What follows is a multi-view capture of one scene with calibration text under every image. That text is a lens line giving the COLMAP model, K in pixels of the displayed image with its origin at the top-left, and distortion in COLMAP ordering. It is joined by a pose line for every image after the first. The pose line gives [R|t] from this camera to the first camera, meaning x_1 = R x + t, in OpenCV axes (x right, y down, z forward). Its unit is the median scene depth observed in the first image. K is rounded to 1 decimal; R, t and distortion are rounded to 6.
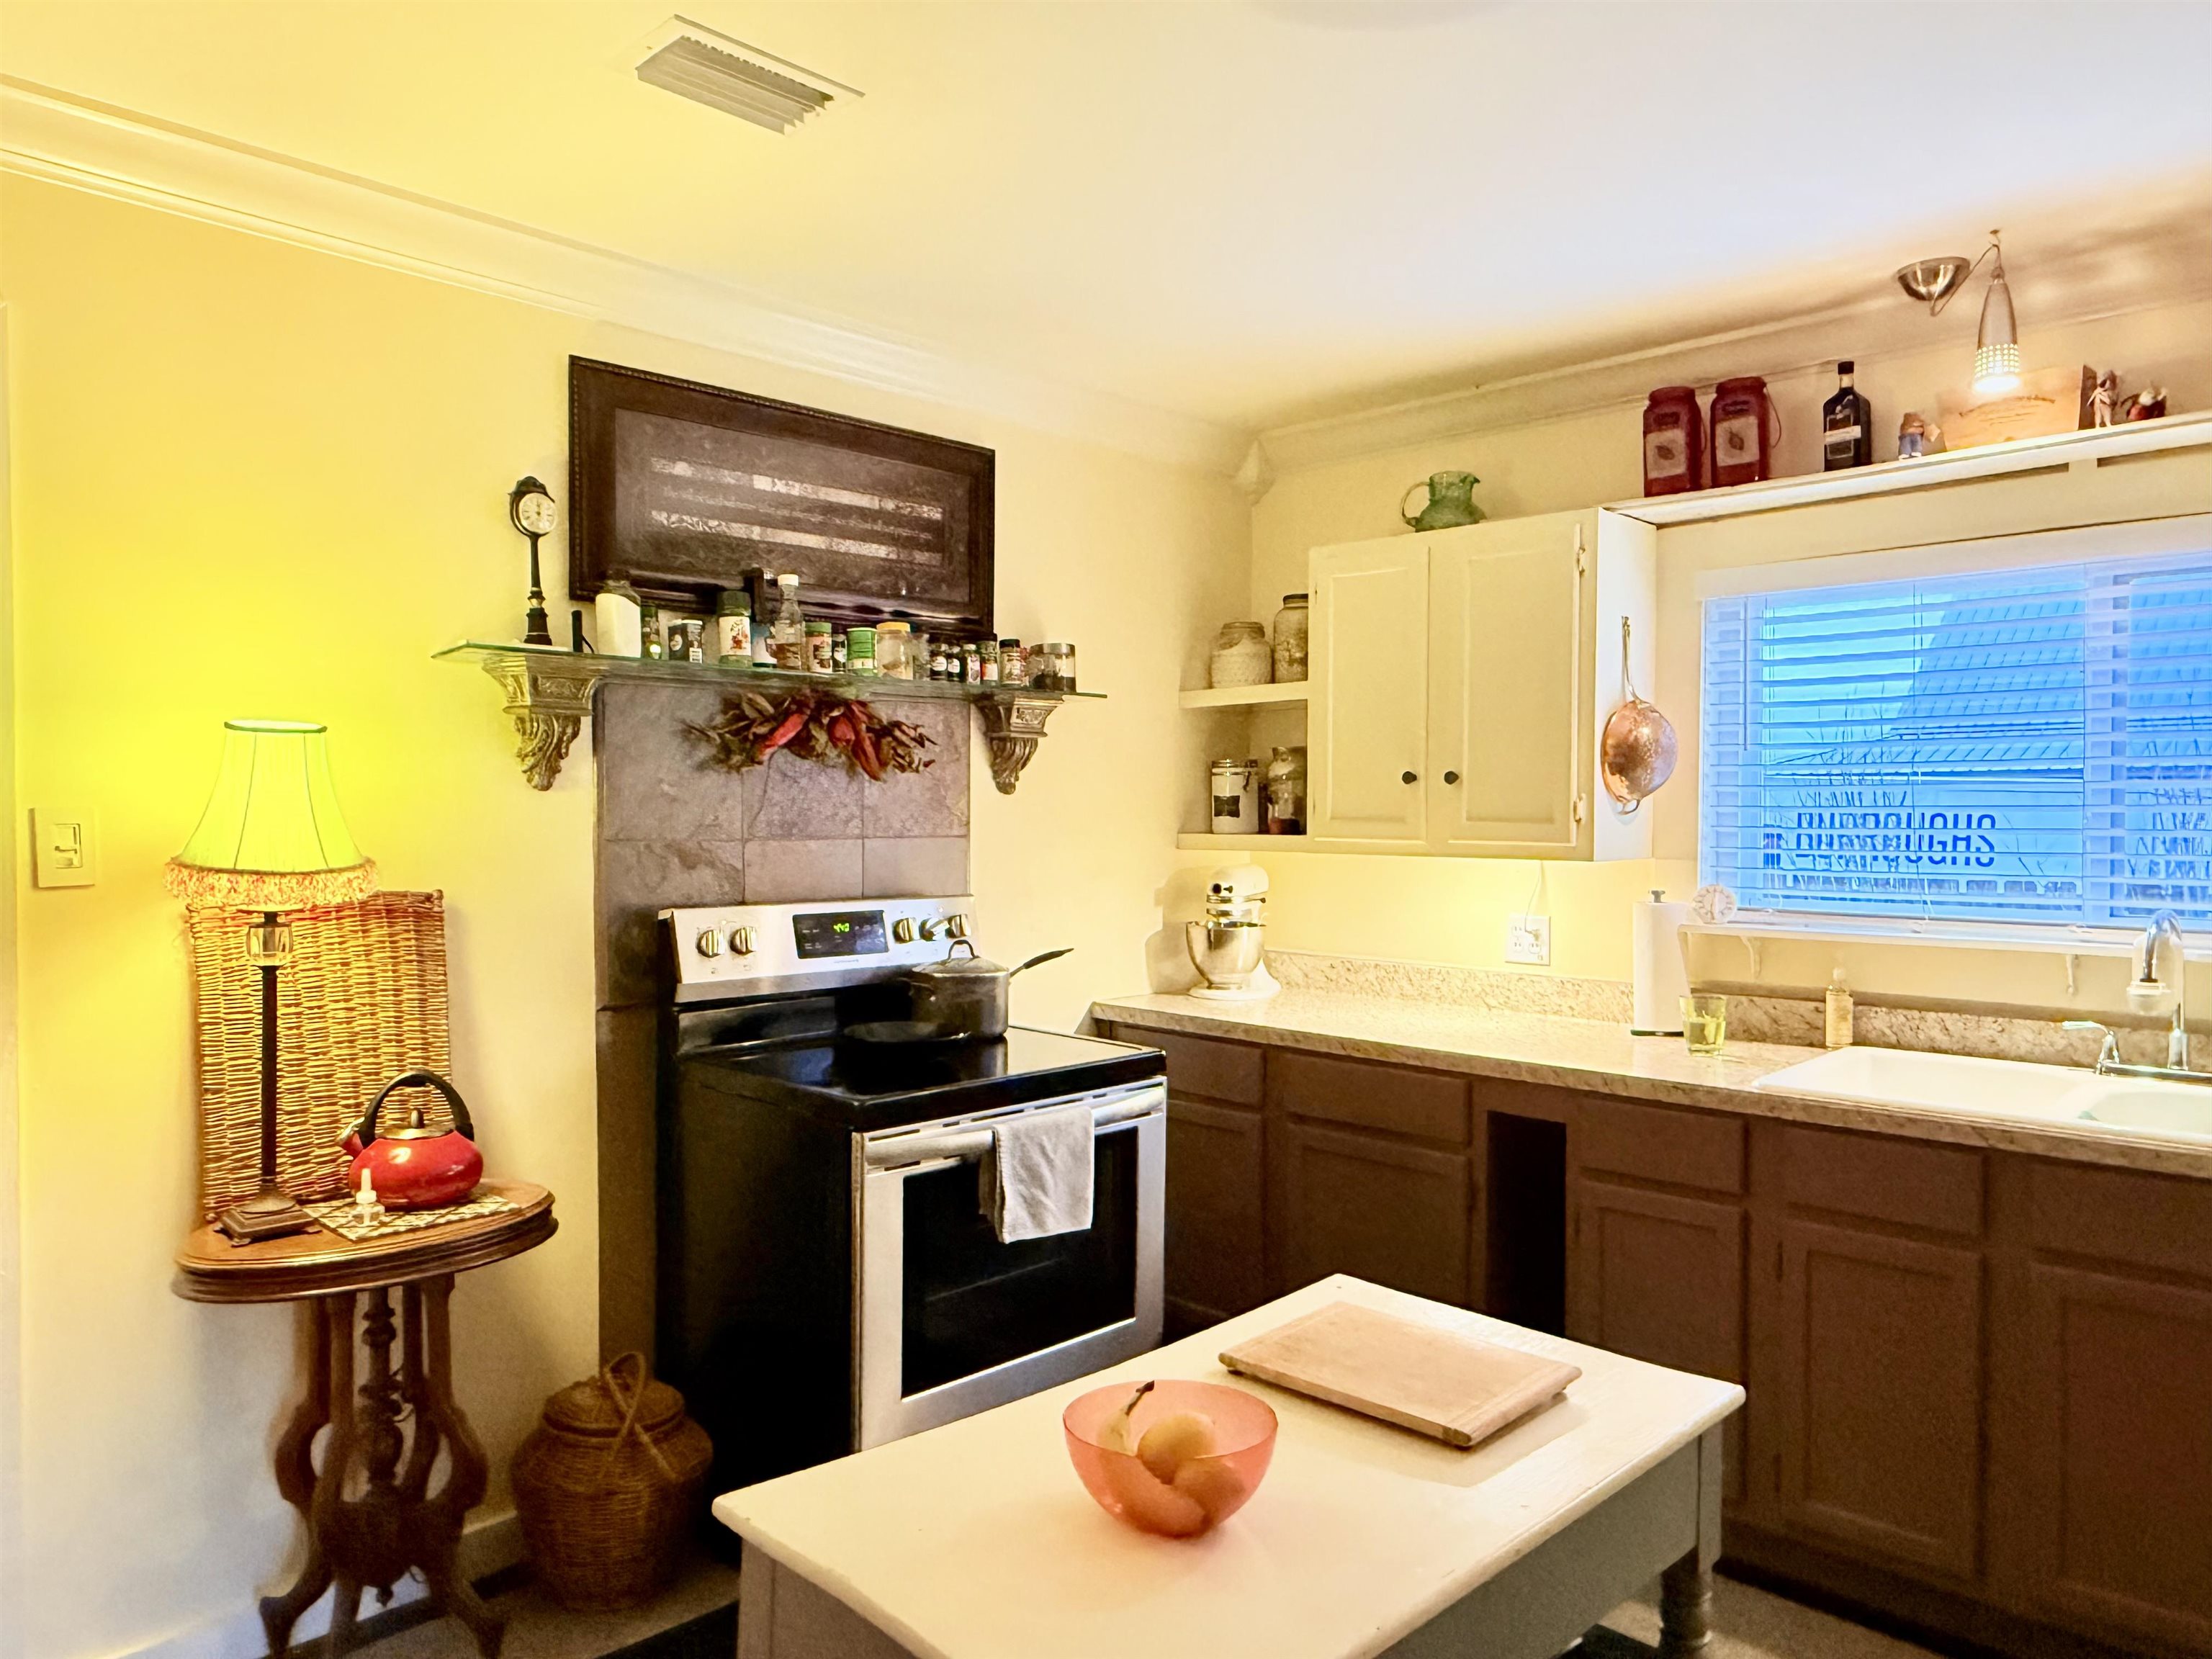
lens RADIAL K [[1498.8, 0, 1110.8], [0, 1498.8, 827.9], [0, 0, 1]] dist [-0.007604, -0.004777]
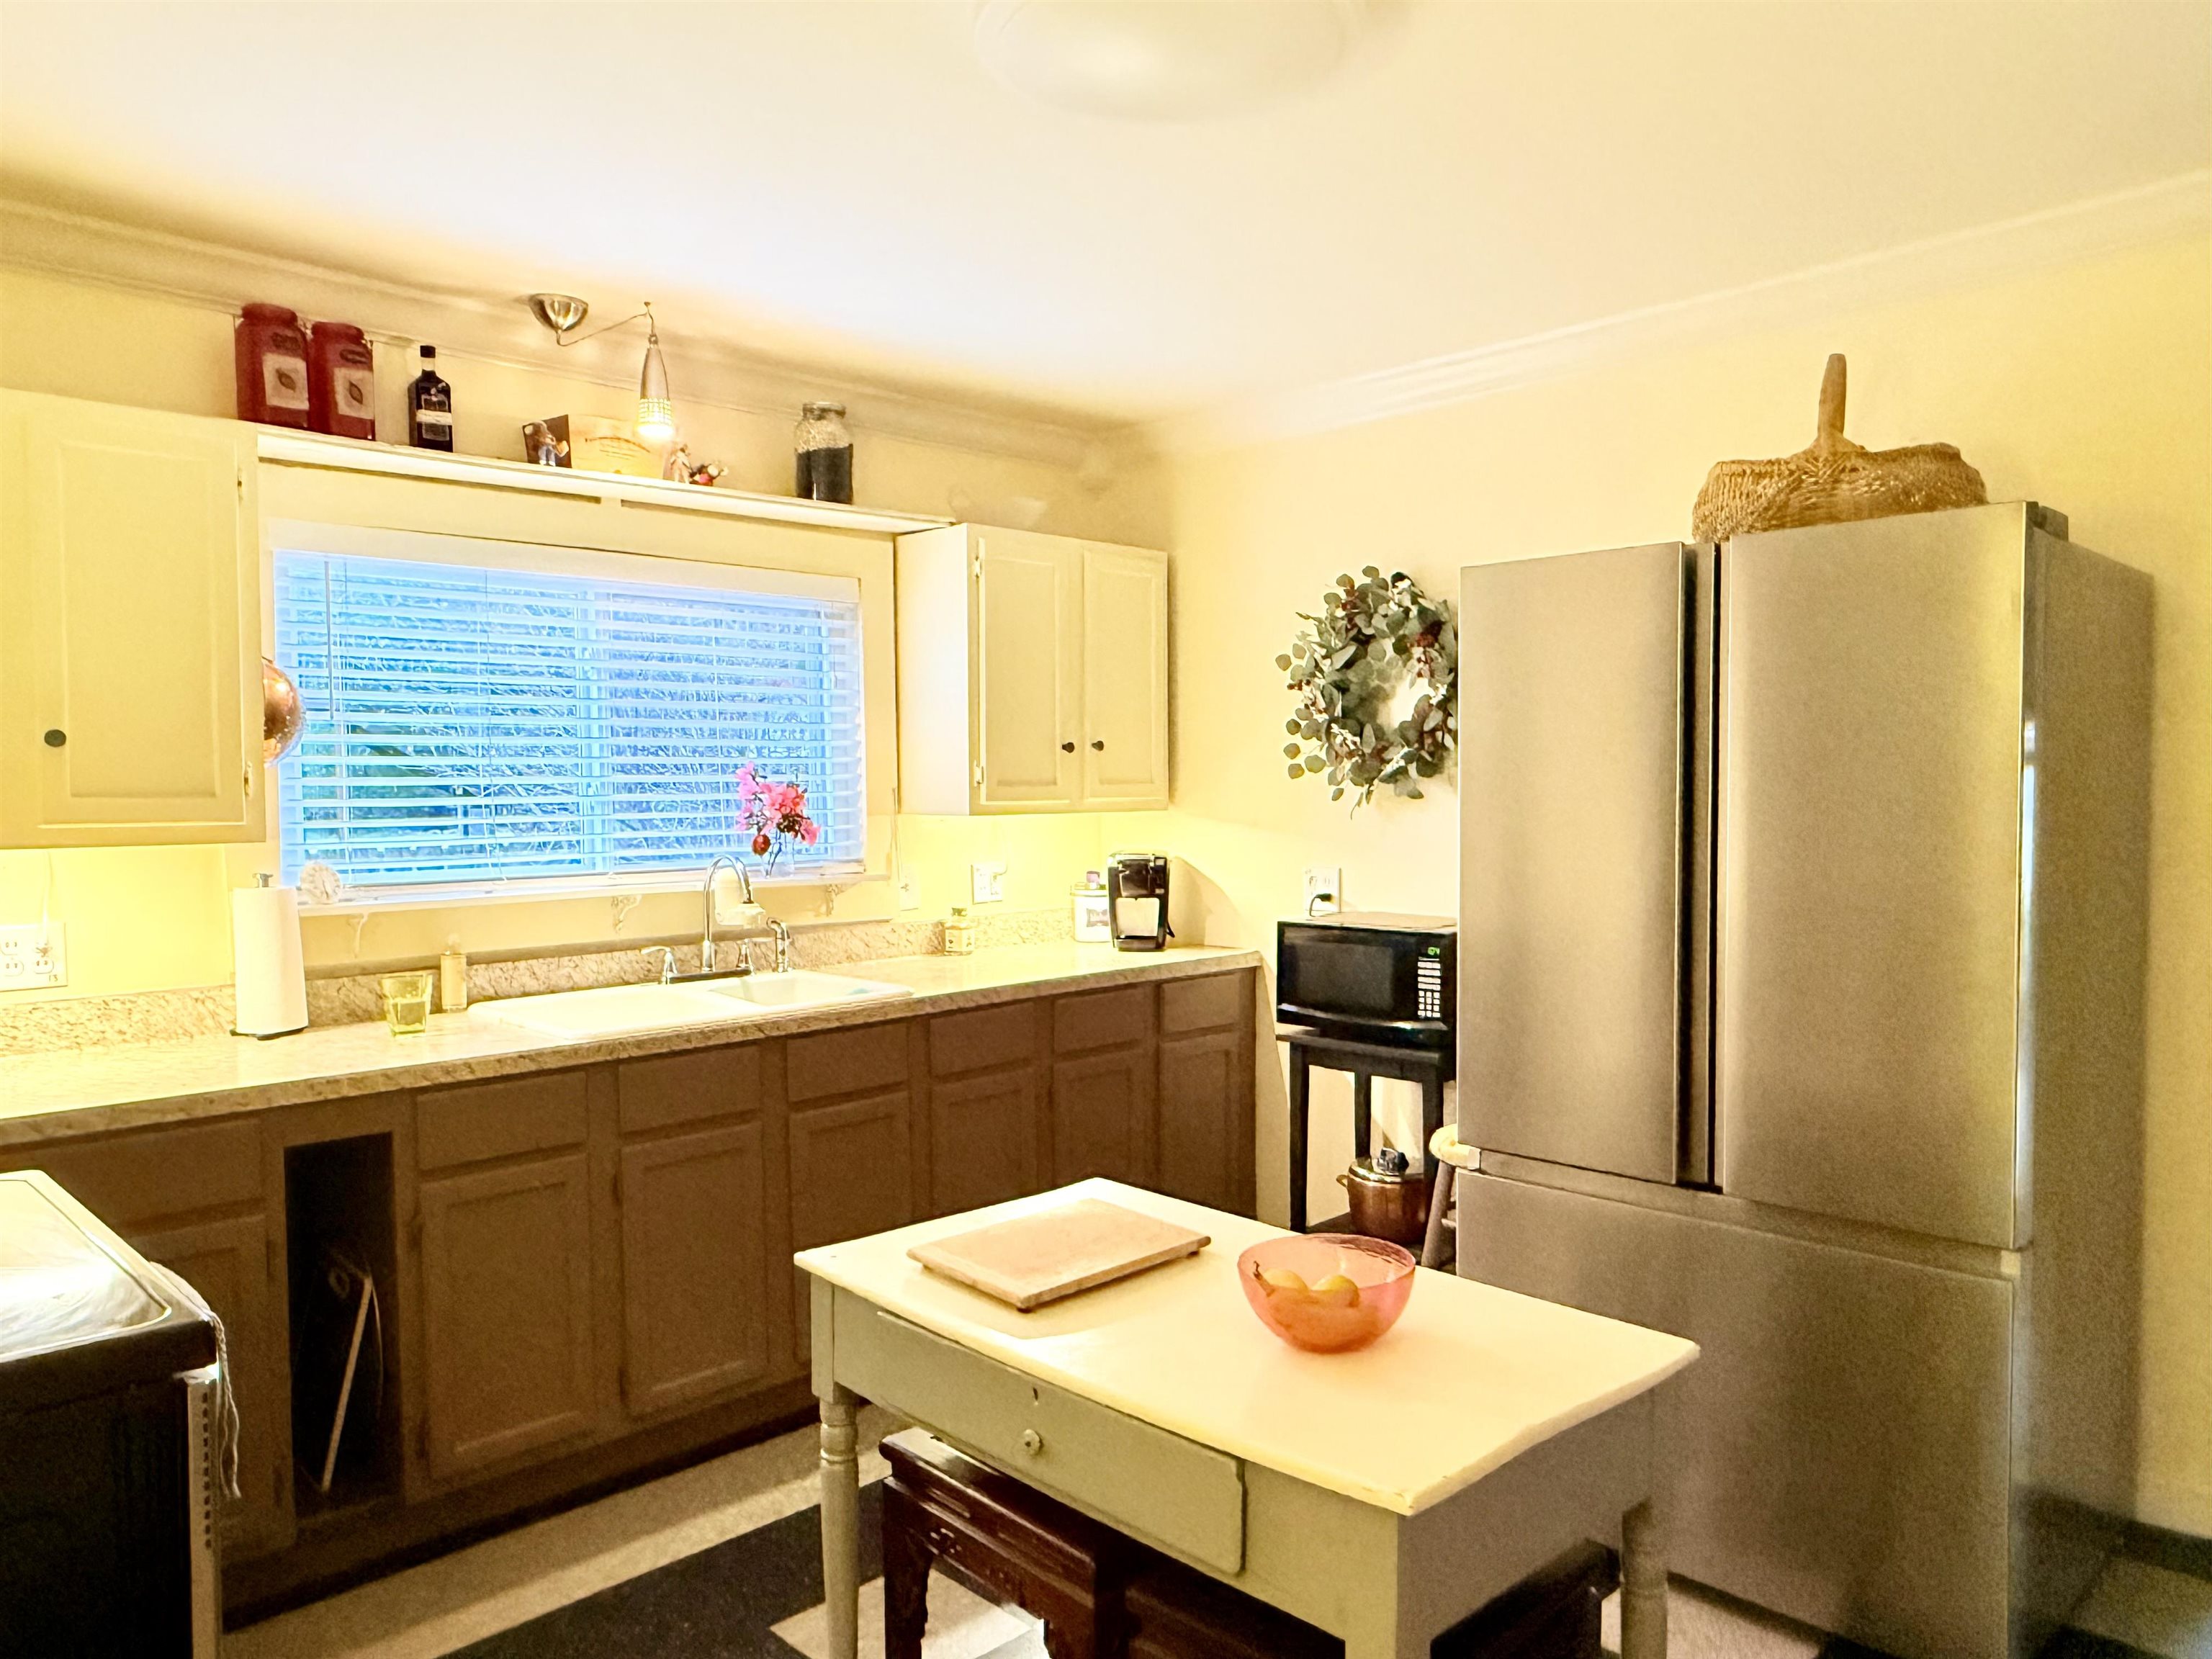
lens RADIAL K [[1498.8, 0, 1110.8], [0, 1498.8, 831.3], [0, 0, 1]] dist [-0.007604, -0.004777]
pose [[0.013734, -0.035262, 0.999284, -0.554001], [0.021429, 0.999159, 0.034963, -0.003696], [-0.999676, 0.020934, 0.014478, 0.532476]]
